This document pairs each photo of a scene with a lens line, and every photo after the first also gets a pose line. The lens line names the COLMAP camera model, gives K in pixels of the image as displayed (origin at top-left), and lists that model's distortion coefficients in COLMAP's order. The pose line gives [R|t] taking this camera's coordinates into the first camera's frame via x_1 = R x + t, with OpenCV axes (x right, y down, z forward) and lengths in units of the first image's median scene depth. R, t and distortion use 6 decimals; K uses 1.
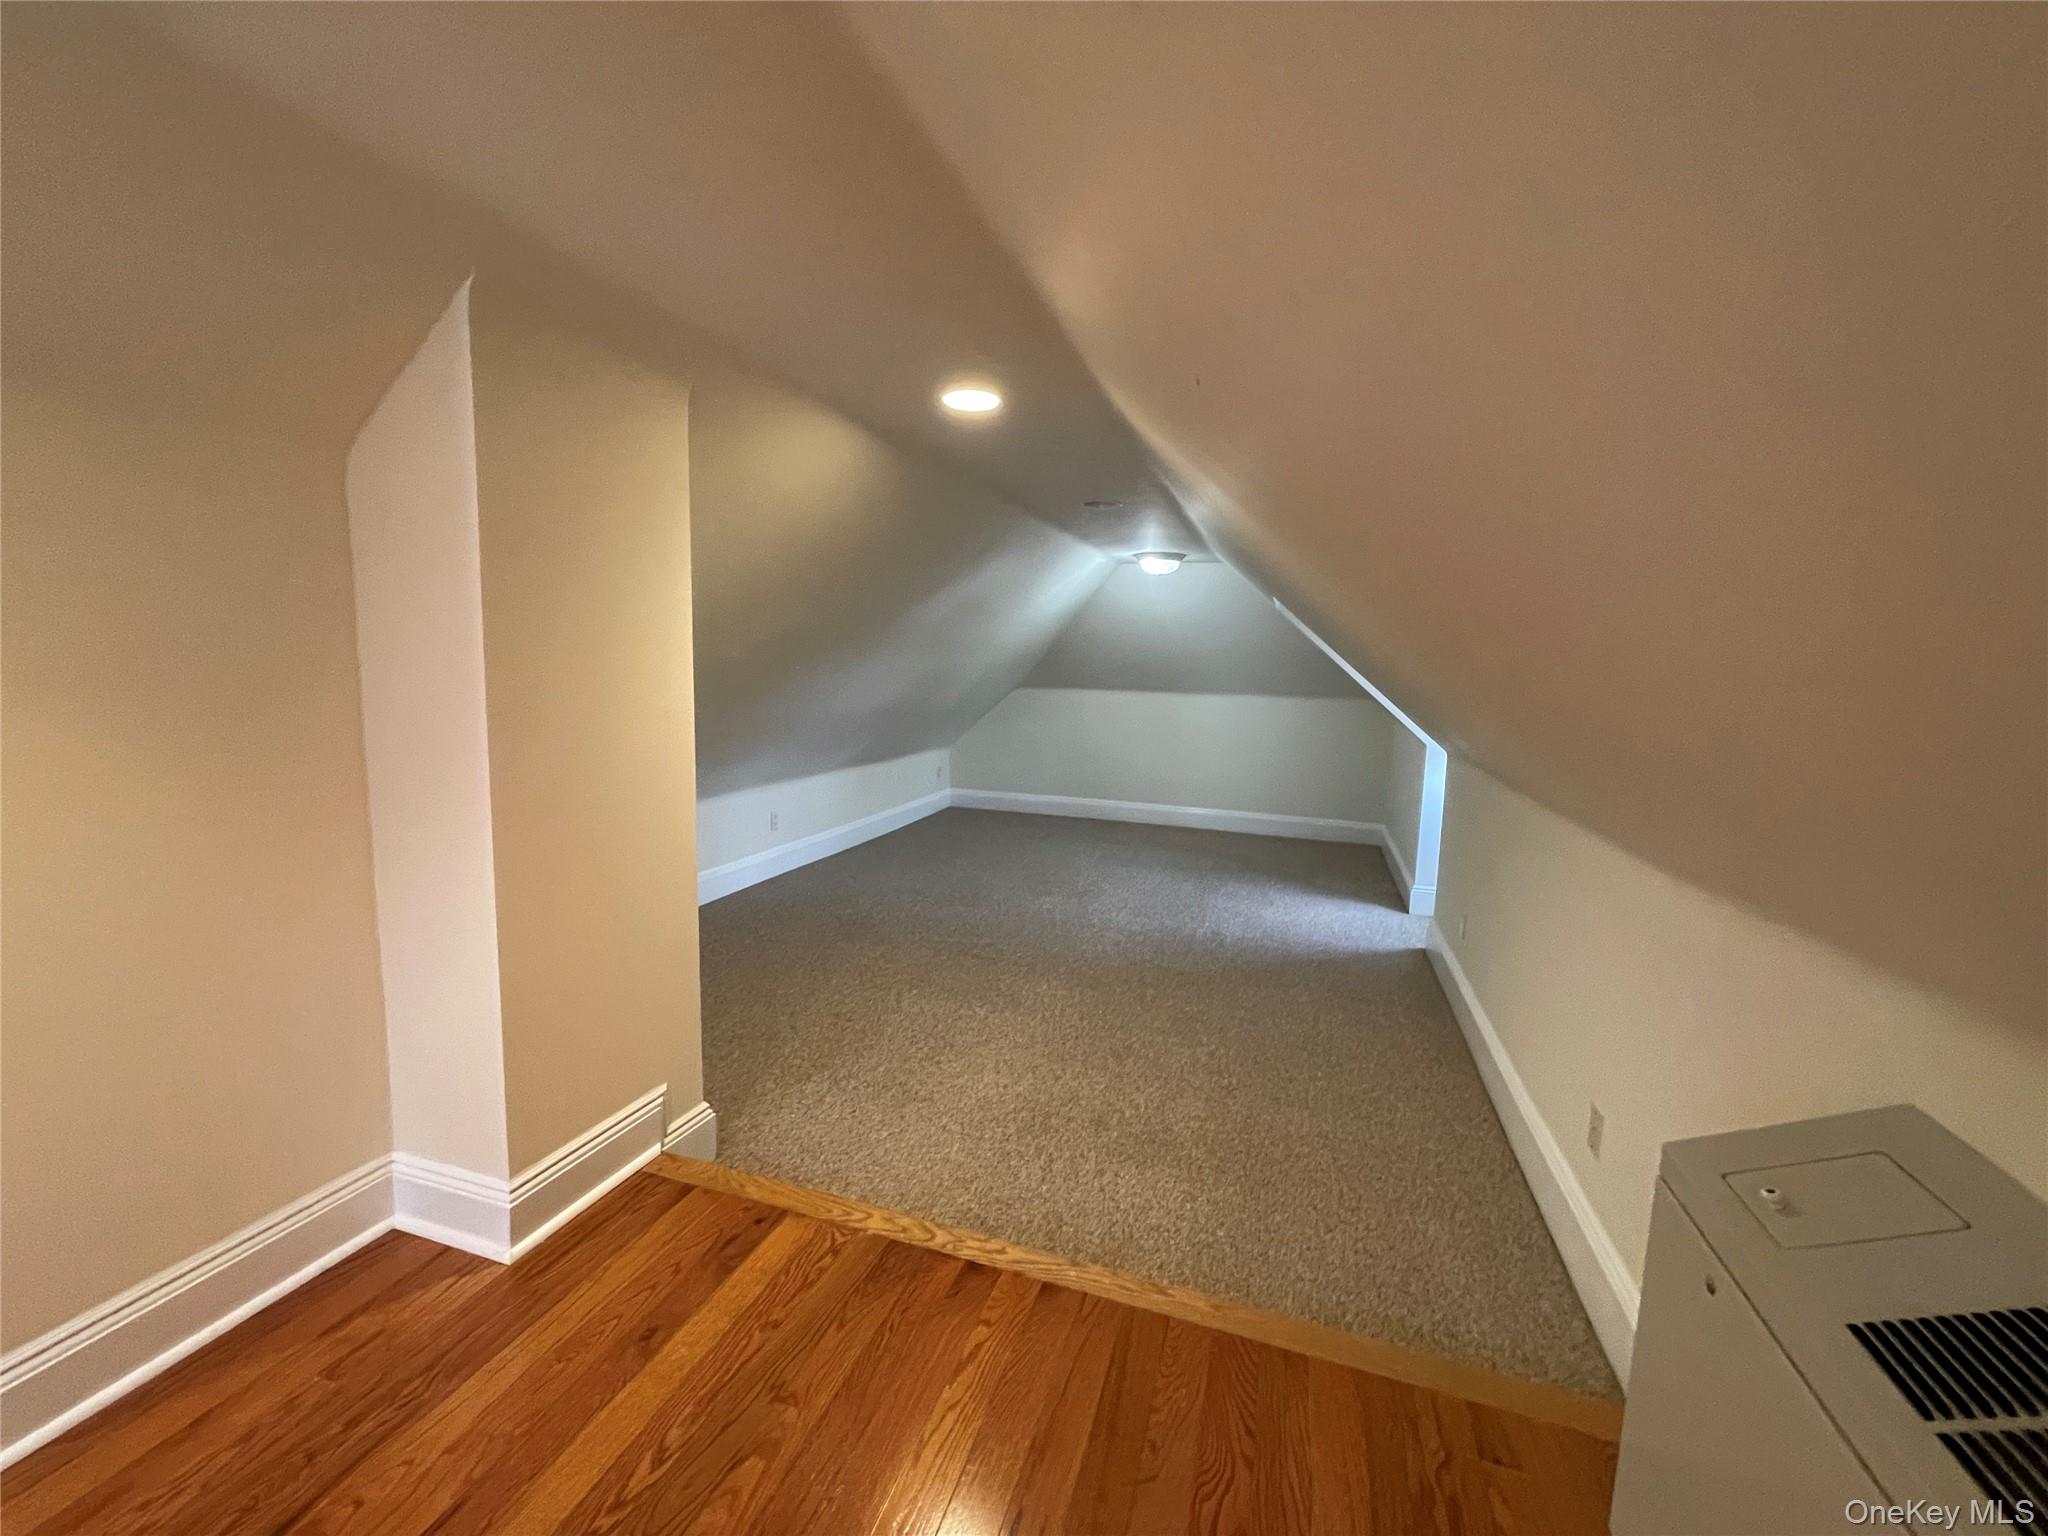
lens RADIAL K [[824.7, 0, 1028.9], [0, 824.7, 760.4], [0, 0, 1]] dist [0.000552, -0.000618]
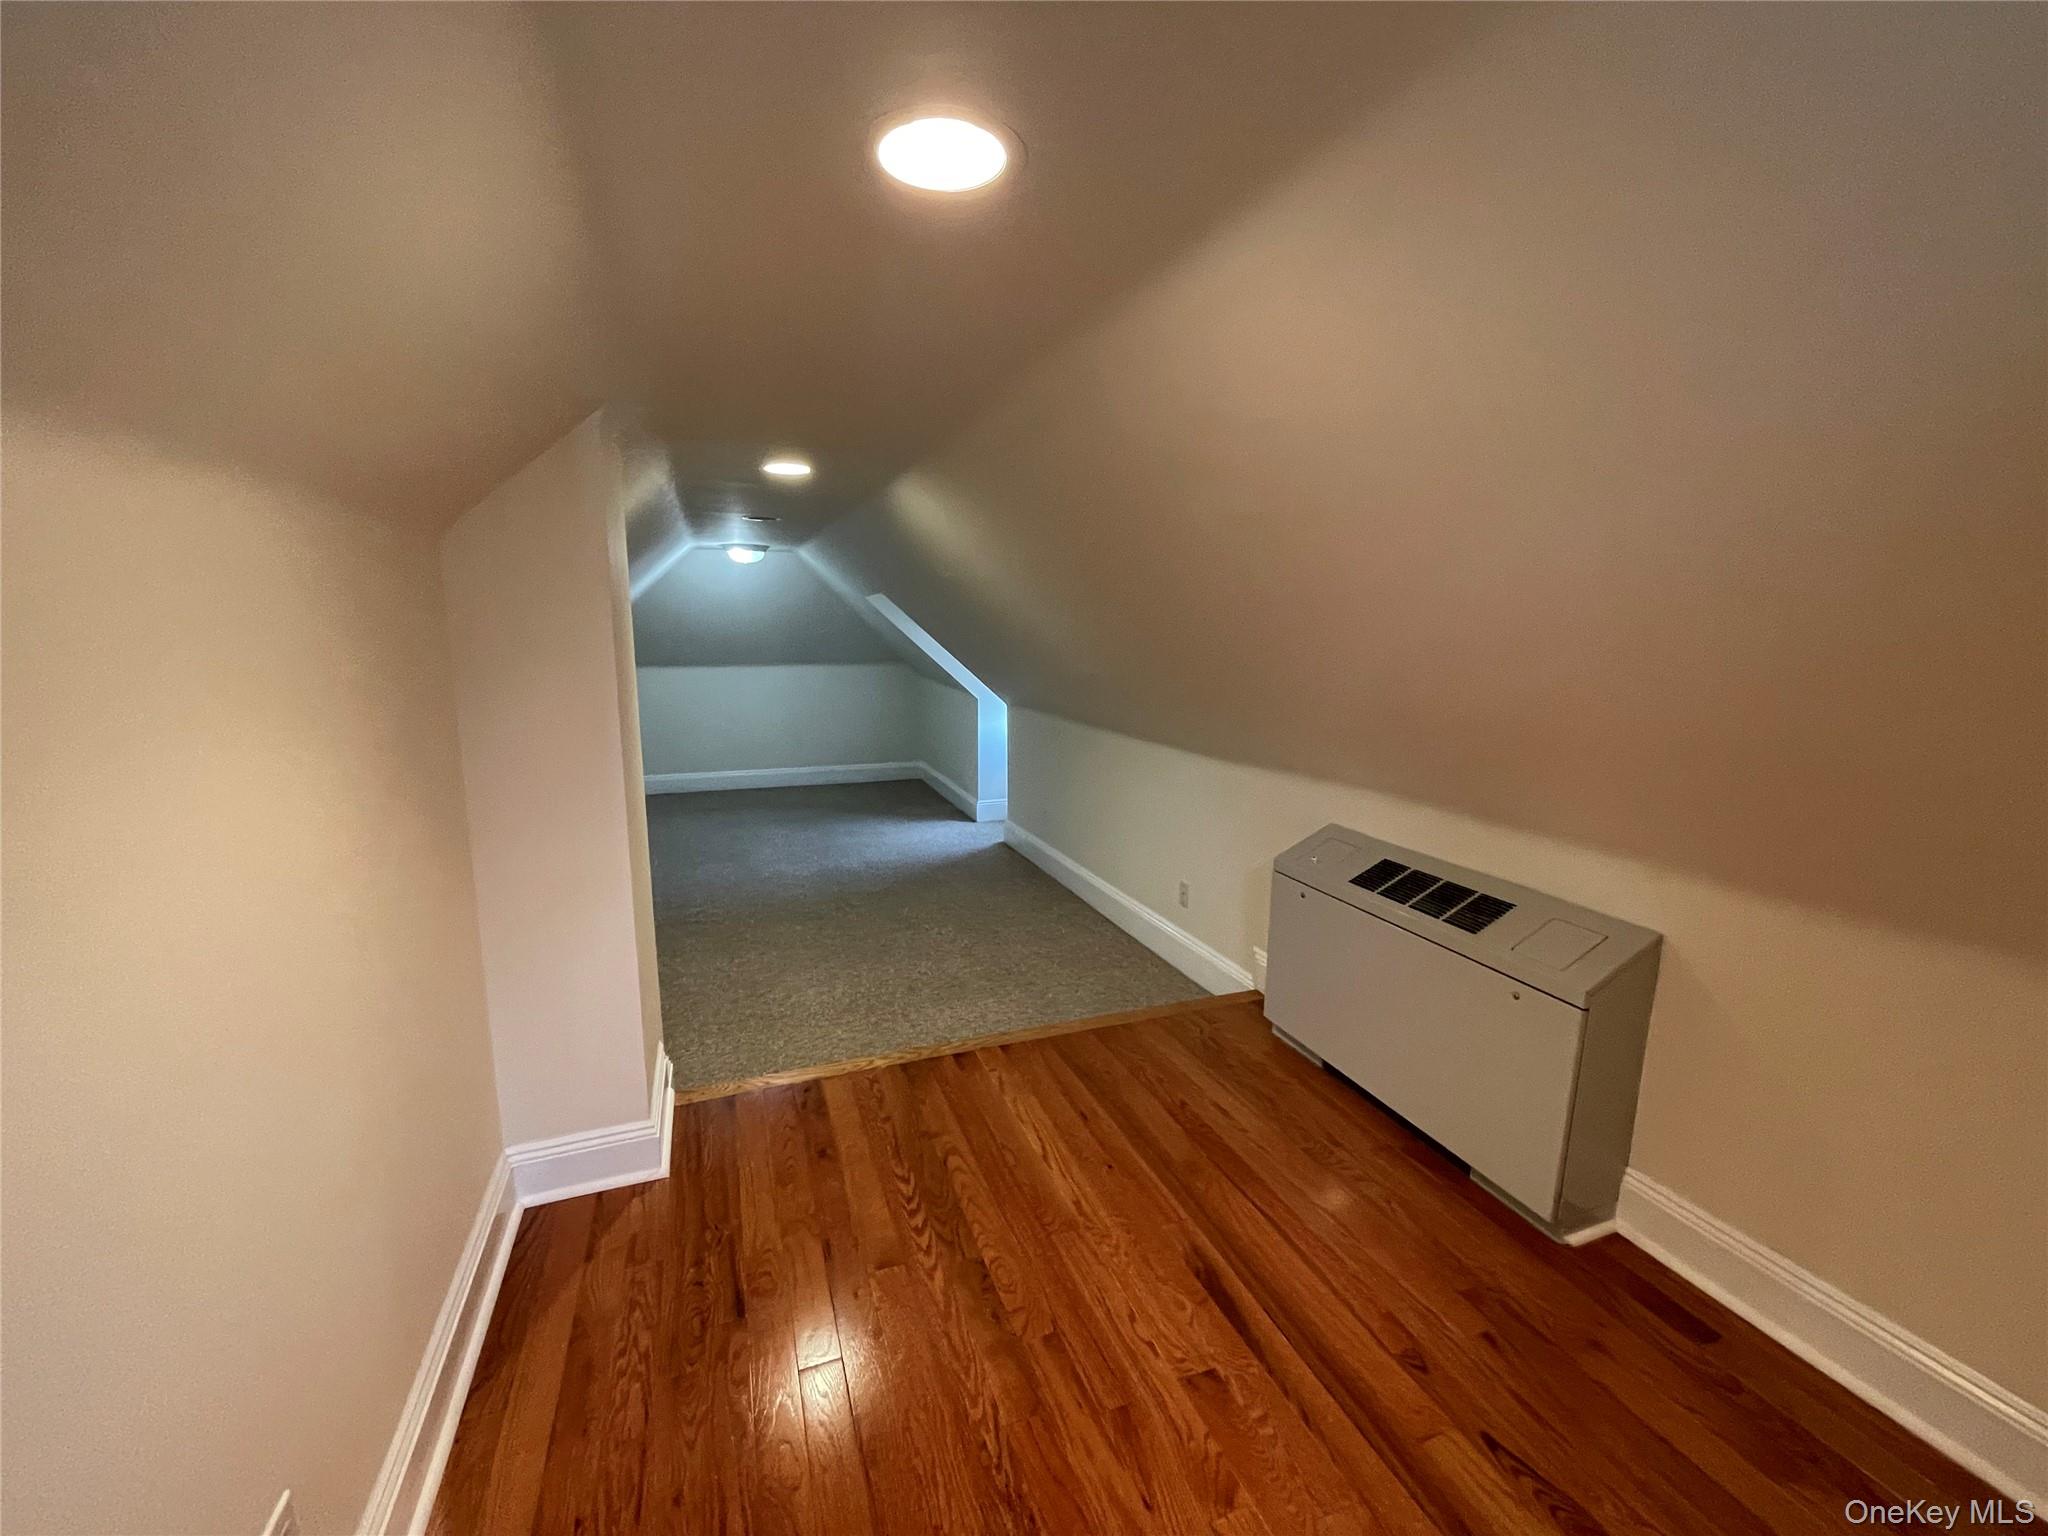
lens RADIAL K [[824.7, 0, 1013.9], [0, 824.7, 771.8], [0, 0, 1]] dist [0.000552, -0.000618]
pose [[0.781949, -0.142375, 0.606864, -0.375408], [0.099349, 0.989587, 0.104153, -0.038648], [-0.615374, -0.021151, 0.787952, -0.138376]]
